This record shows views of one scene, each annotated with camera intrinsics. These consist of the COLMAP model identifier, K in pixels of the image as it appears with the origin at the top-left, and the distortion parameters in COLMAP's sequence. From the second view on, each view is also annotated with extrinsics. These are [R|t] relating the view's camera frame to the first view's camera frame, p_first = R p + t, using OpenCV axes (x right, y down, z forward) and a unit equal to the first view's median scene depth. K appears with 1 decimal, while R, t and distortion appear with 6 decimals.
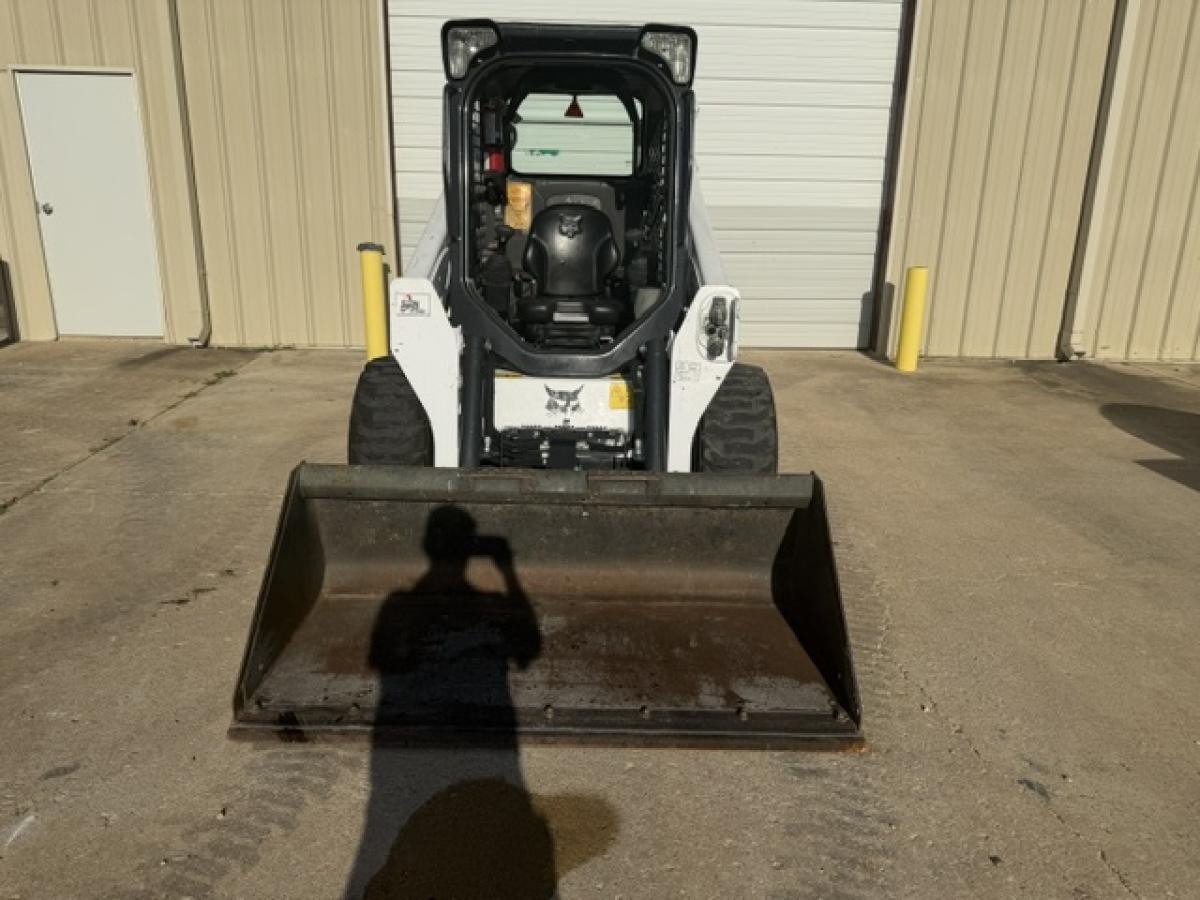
lens RADIAL K [[855.2, 0, 604.7], [0, 855.2, 447.3], [0, 0, 1]] dist [0.029410, -0.045863]
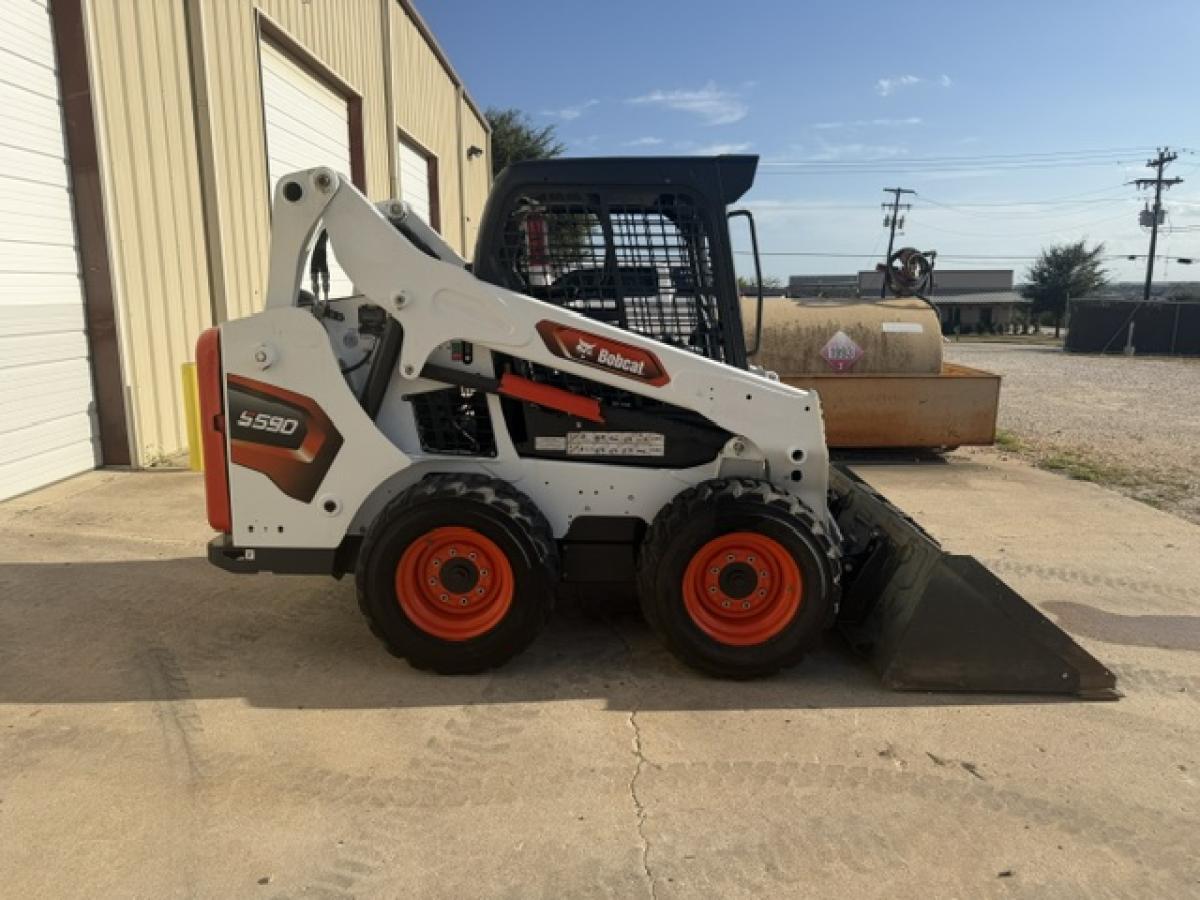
lens RADIAL K [[855.2, 0, 602.9], [0, 855.2, 445.1], [0, 0, 1]] dist [0.029410, -0.045863]
pose [[0.011978, -0.199397, 0.979846, -1.293786], [0.272667, 0.943431, 0.188654, -0.407175], [-0.962034, 0.264912, 0.065669, 1.205712]]
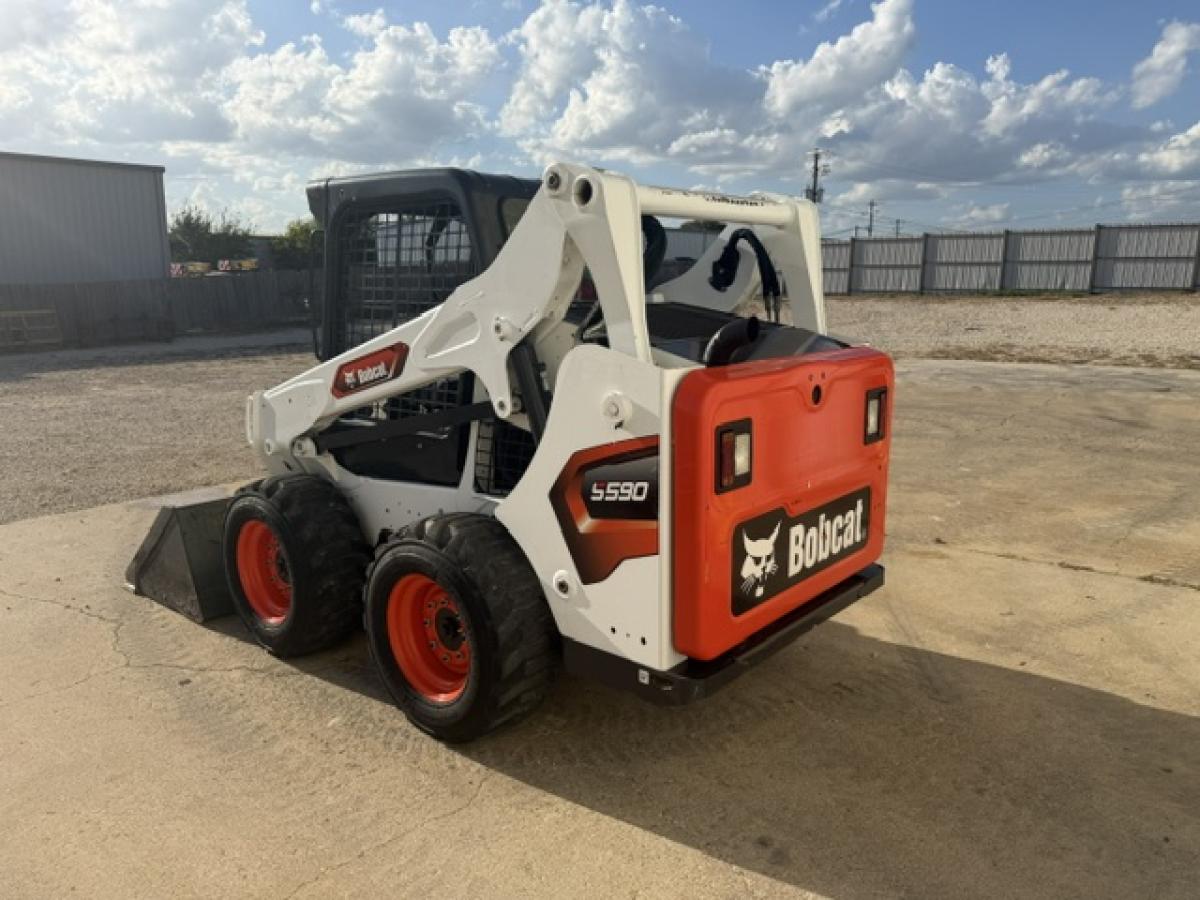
lens RADIAL K [[855.2, 0, 602.3], [0, 855.2, 439.7], [0, 0, 1]] dist [0.029410, -0.045863]
pose [[-0.655100, 0.111451, -0.747277, 0.758567], [-0.226701, 0.914492, 0.335127, -0.644273], [0.720729, 0.388951, -0.573818, 2.092189]]
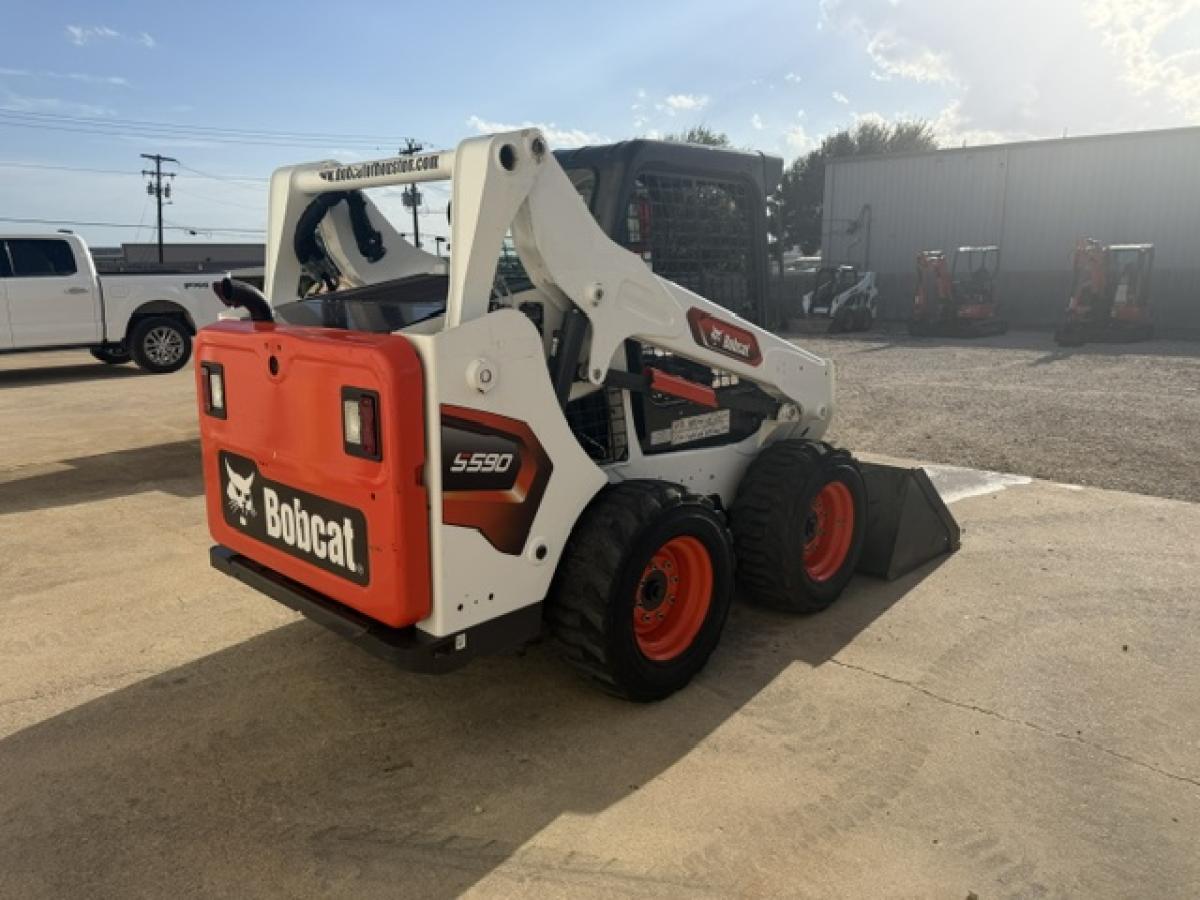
lens RADIAL K [[855.2, 0, 600.6], [0, 855.2, 433.7], [0, 0, 1]] dist [0.029410, -0.045863]
pose [[-0.721571, -0.154130, 0.674966, -0.871415], [0.179507, 0.899918, 0.397399, -0.666161], [-0.668665, 0.407912, -0.621687, 2.074699]]
